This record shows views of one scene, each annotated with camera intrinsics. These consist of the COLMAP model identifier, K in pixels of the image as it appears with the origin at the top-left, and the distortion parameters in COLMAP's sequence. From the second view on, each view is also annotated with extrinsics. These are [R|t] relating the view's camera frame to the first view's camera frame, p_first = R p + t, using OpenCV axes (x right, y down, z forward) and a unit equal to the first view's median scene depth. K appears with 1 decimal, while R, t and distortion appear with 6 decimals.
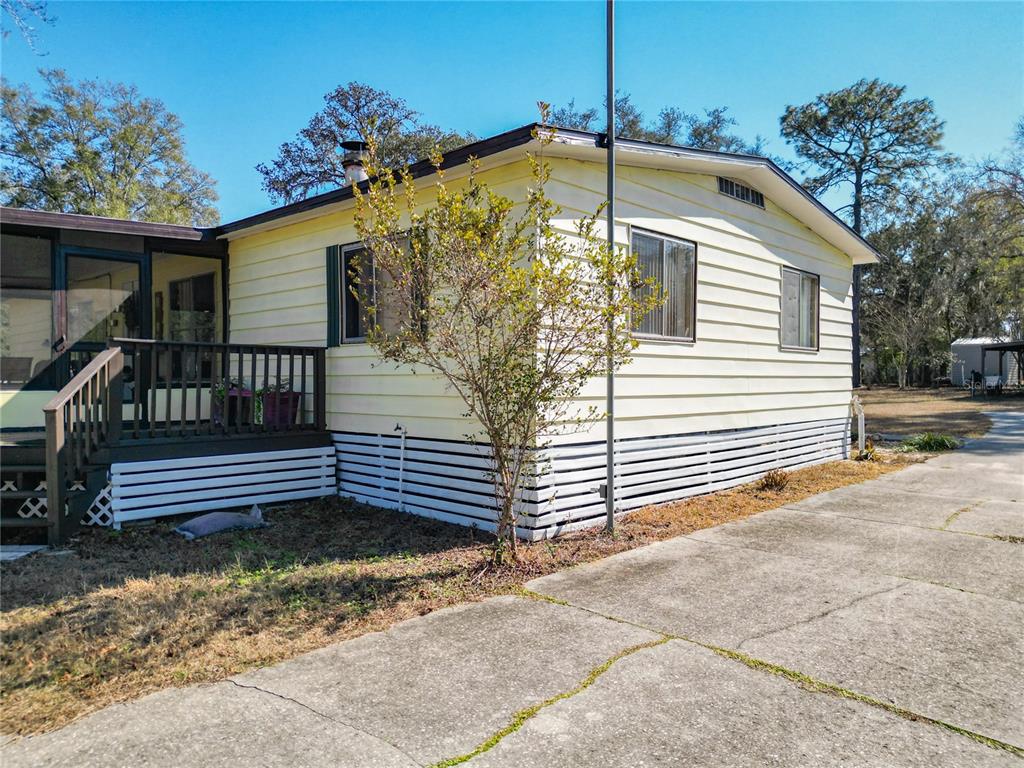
lens RADIAL K [[724.1, 0, 512.0], [0, 724.1, 384.0], [0, 0, 1]] dist [0.051124, -0.037271]
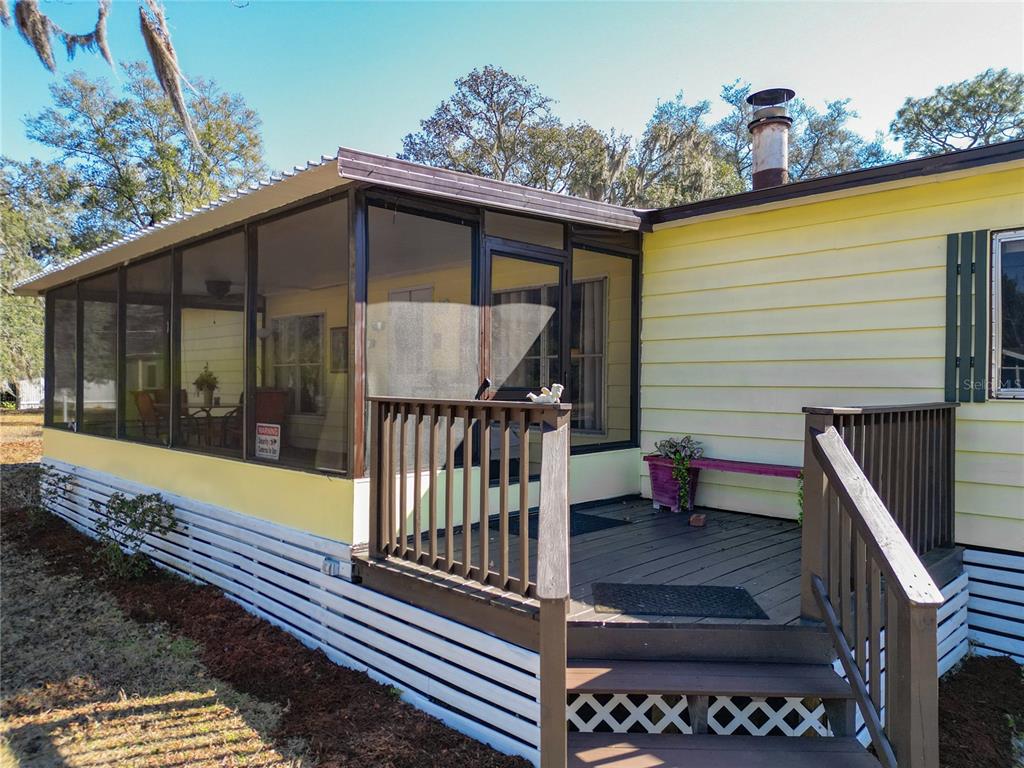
lens RADIAL K [[724.1, 0, 512.0], [0, 724.1, 384.0], [0, 0, 1]] dist [0.051124, -0.037271]
pose [[0.999665, 0.006909, -0.024932, -0.109576], [-0.007085, 0.999951, -0.006969, -0.010862], [0.024882, 0.007143, 0.999665, 0.072208]]
